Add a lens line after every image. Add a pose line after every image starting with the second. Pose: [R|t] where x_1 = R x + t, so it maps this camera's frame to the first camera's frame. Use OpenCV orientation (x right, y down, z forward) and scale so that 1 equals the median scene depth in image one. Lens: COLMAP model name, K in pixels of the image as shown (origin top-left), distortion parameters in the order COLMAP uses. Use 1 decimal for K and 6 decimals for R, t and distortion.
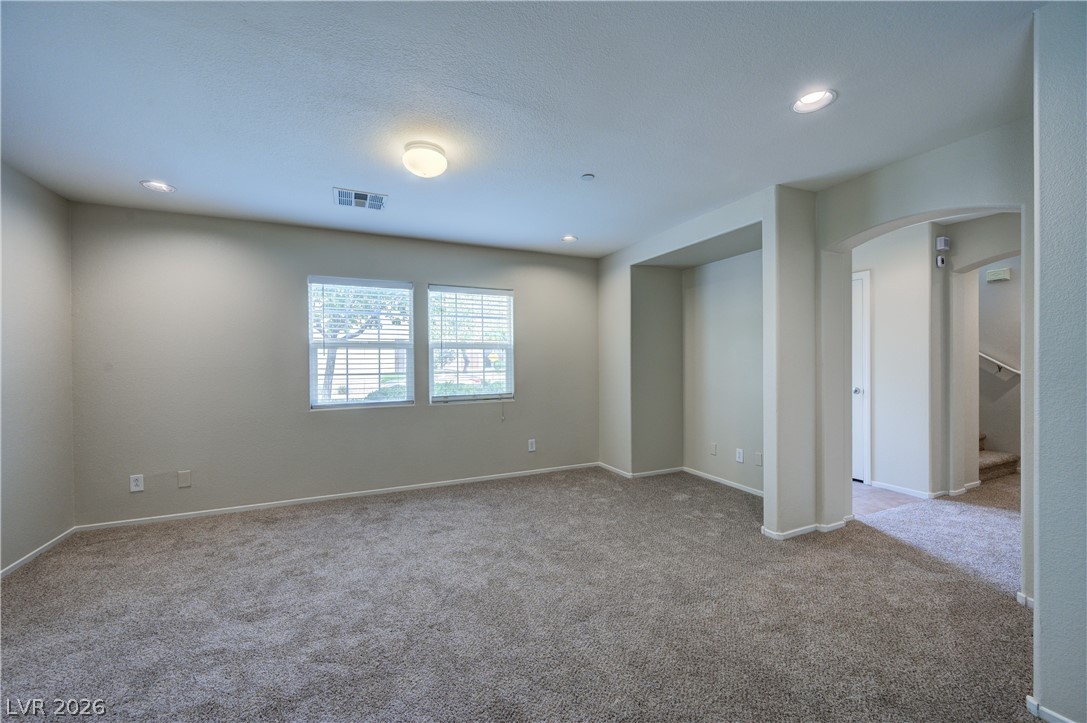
lens RADIAL K [[425.2, 0, 549.8], [0, 425.2, 366.4], [0, 0, 1]] dist [0.002525, -0.000211]
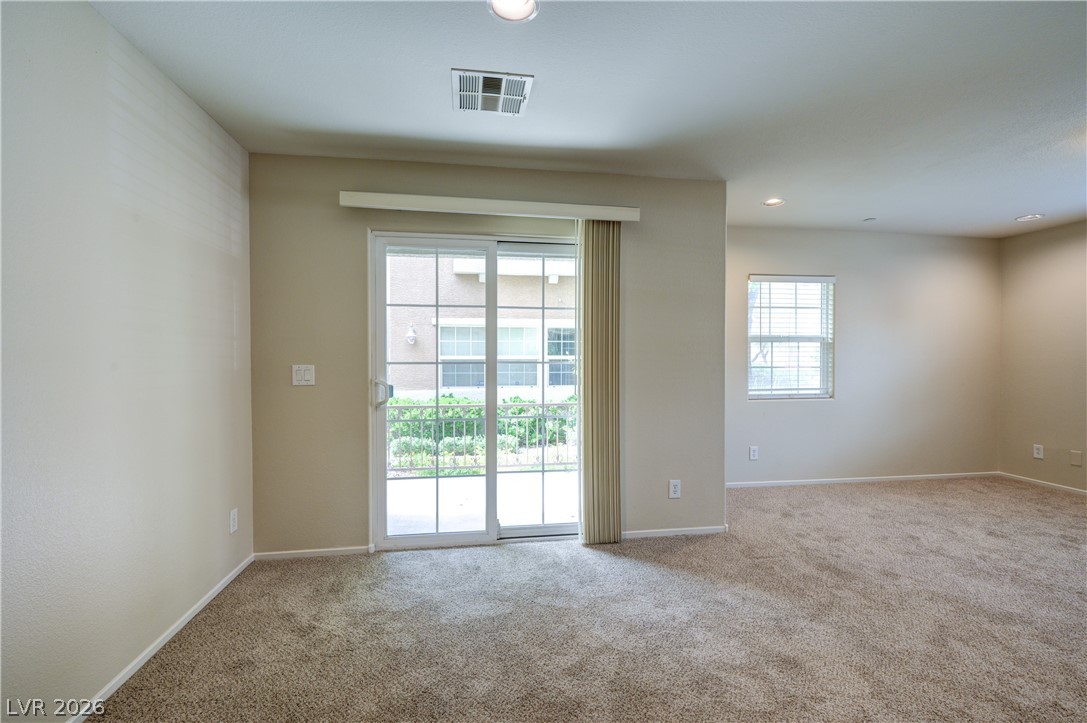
lens RADIAL K [[491.2, 0, 538.4], [0, 491.2, 363.6], [0, 0, 1]] dist [0.001394, -0.000158]
pose [[-0.287804, 0.018889, -0.957503, 0.829491], [-0.006884, 0.999739, 0.021792, -0.007052], [0.957664, 0.012863, -0.287599, 0.002498]]
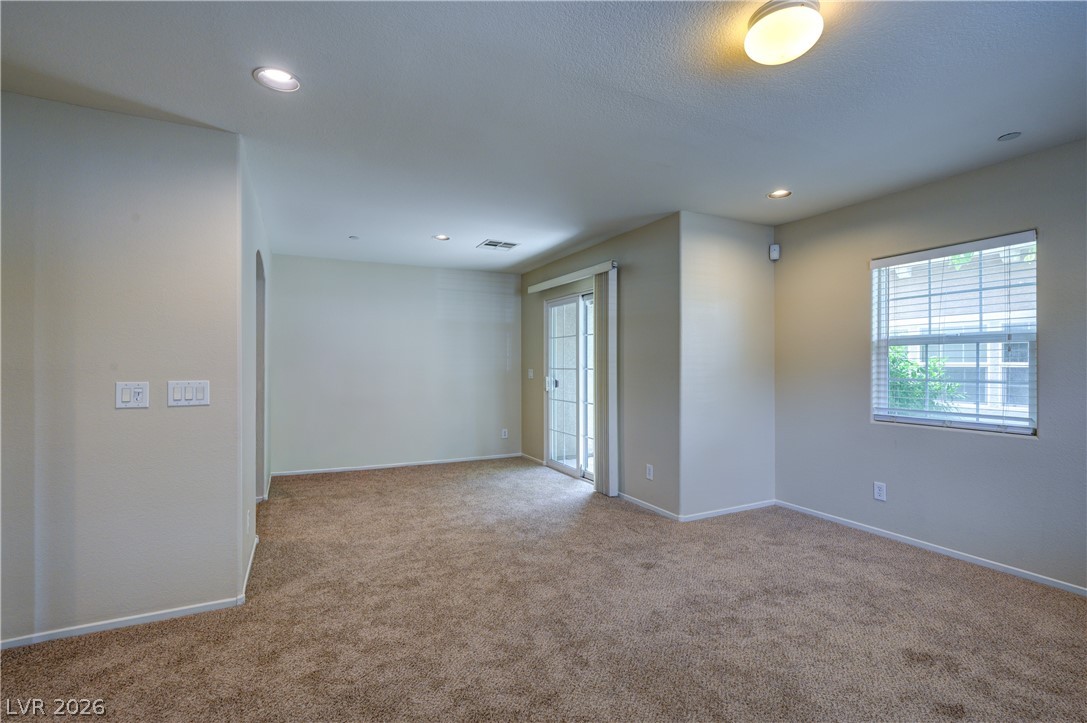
lens RADIAL K [[491.2, 0, 536.5], [0, 491.2, 364.4], [0, 0, 1]] dist [0.001394, -0.000158]
pose [[-0.999958, 0.007879, -0.004625, 0.055285], [0.007828, 0.999910, 0.010869, -0.020154], [0.004710, 0.010832, -0.999930, 1.273173]]
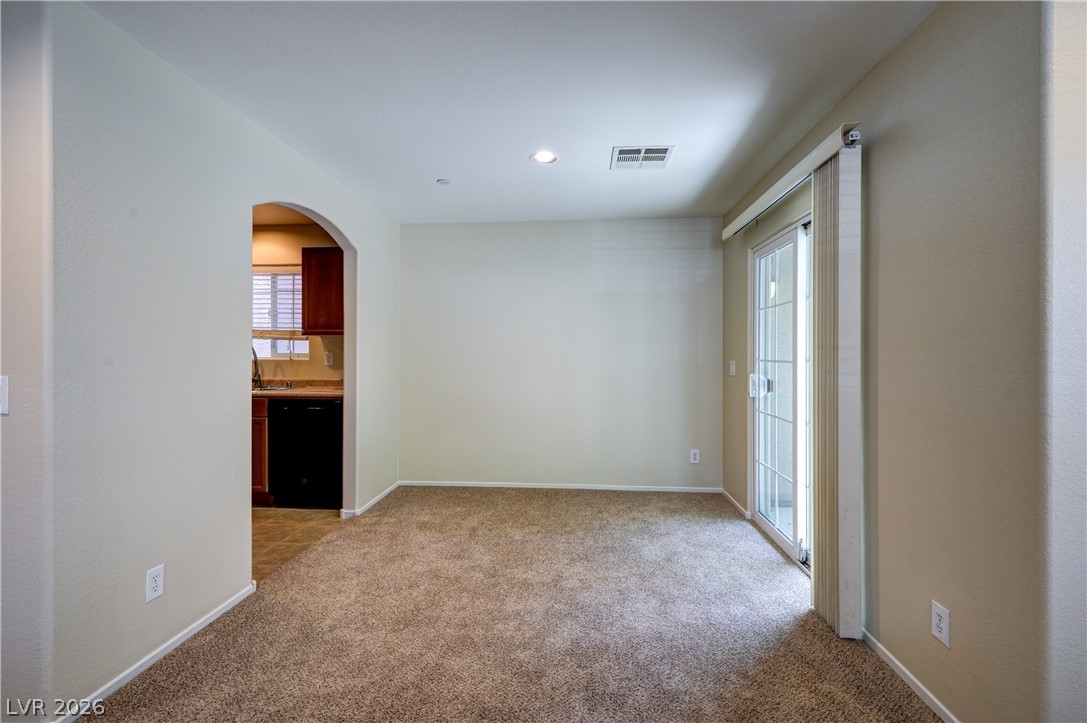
lens RADIAL K [[491.2, 0, 542.4], [0, 491.2, 352.6], [0, 0, 1]] dist [0.001394, -0.000158]
pose [[-0.860372, 0.006165, 0.509629, -0.151925], [0.009730, 0.999943, 0.004329, -0.010809], [-0.509573, 0.008683, -0.860384, 0.637359]]
